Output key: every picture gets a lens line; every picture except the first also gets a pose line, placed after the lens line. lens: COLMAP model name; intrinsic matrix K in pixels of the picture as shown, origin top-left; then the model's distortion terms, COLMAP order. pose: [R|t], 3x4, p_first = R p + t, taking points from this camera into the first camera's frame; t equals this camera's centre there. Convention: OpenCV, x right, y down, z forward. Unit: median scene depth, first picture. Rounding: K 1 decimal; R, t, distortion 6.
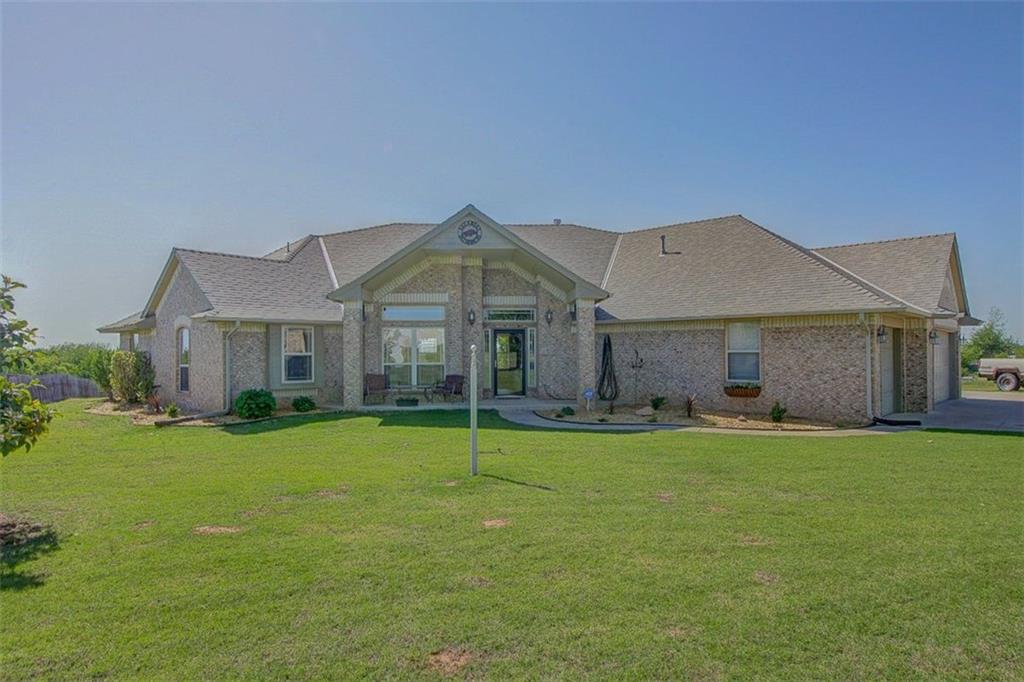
lens RADIAL K [[582.9, 0, 512.2], [0, 582.9, 351.0], [0, 0, 1]] dist [-0.017036, 0.000255]
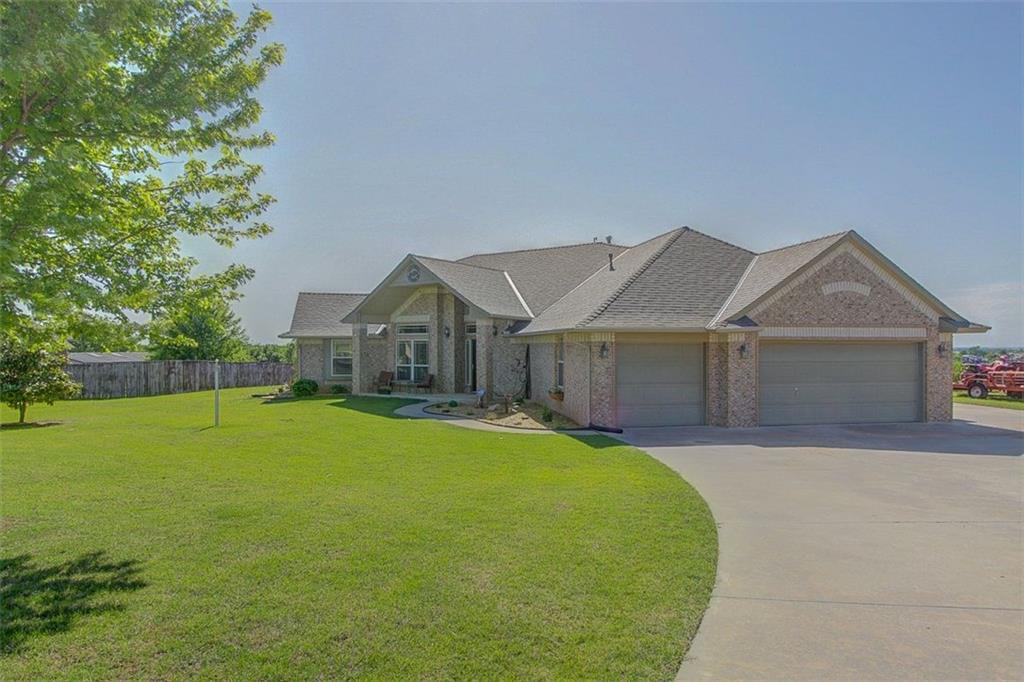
lens RADIAL K [[582.9, 0, 512.2], [0, 582.9, 351.0], [0, 0, 1]] dist [-0.017036, 0.000255]
pose [[0.810586, 0.007857, -0.585566, 0.928473], [-0.006067, 0.999969, 0.005019, -0.023403], [0.585588, -0.000516, 0.810609, -0.002810]]
